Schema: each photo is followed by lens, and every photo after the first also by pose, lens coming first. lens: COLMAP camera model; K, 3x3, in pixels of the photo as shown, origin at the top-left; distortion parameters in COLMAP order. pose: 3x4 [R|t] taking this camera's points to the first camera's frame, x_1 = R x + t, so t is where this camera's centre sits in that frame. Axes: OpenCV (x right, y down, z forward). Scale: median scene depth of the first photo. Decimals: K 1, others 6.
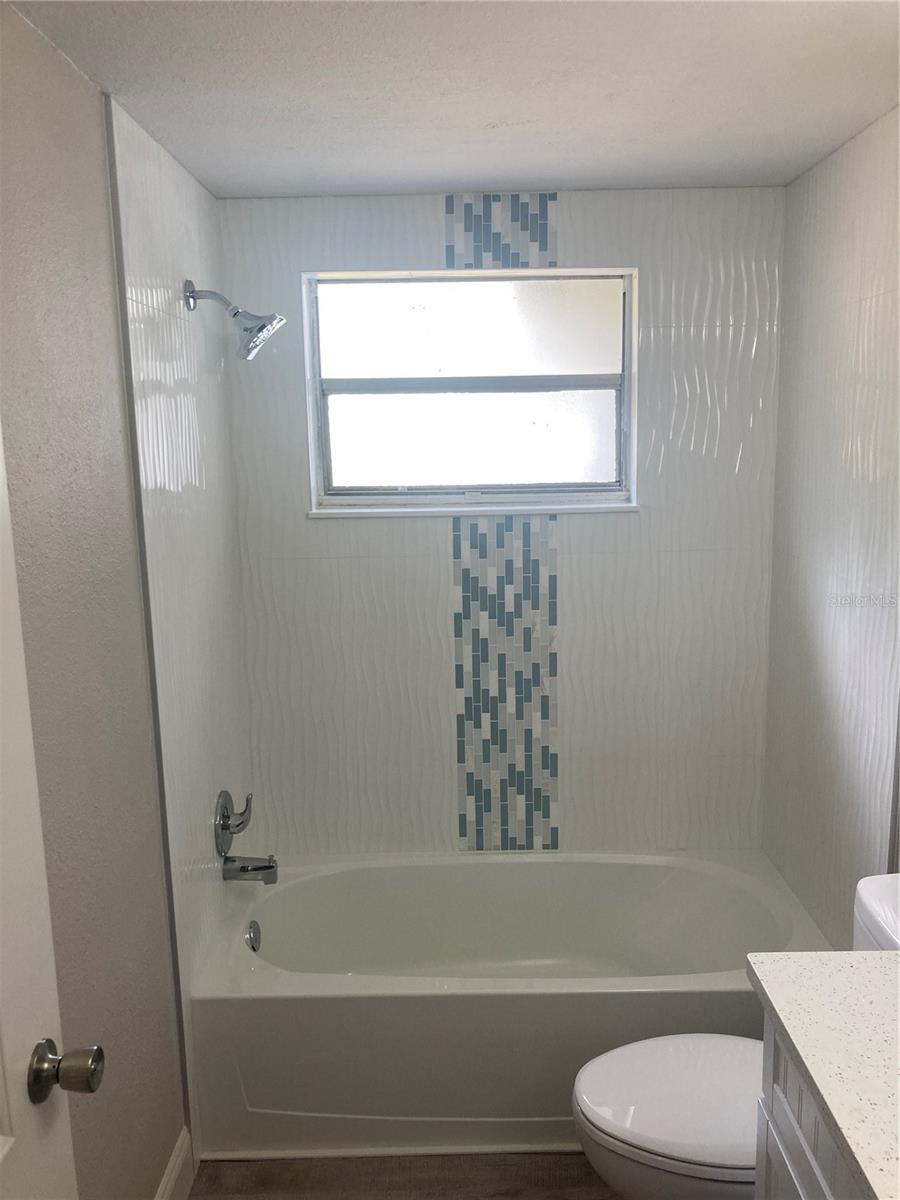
lens RADIAL K [[988.0, 0, 453.3], [0, 988.0, 613.3], [0, 0, 1]] dist [0.034137, -0.038209]
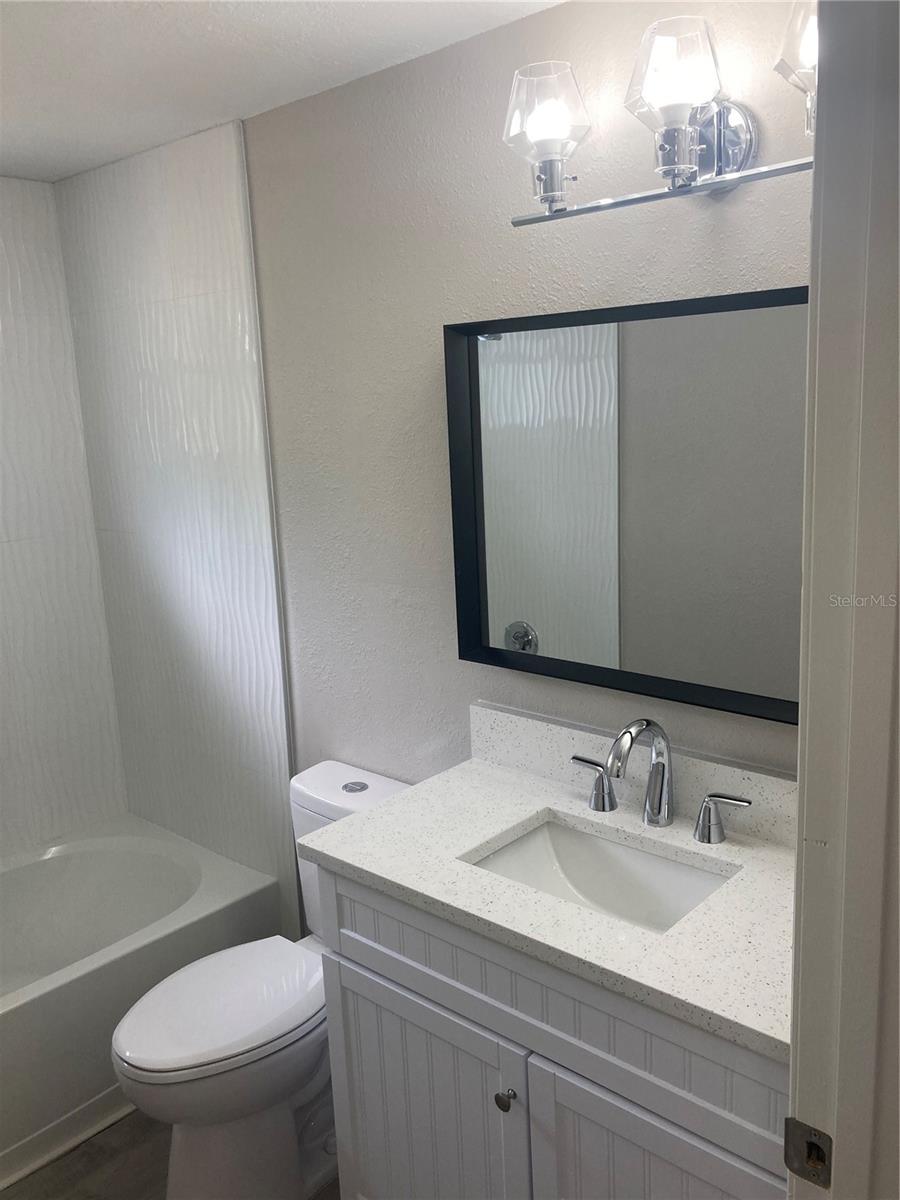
lens RADIAL K [[988.0, 0, 453.3], [0, 988.0, 613.3], [0, 0, 1]] dist [0.034137, -0.038209]
pose [[0.672969, -0.172373, 0.719306, -0.266312], [0.169577, 0.982520, 0.076796, 0.007667], [-0.719970, 0.070296, 0.690436, 0.007256]]
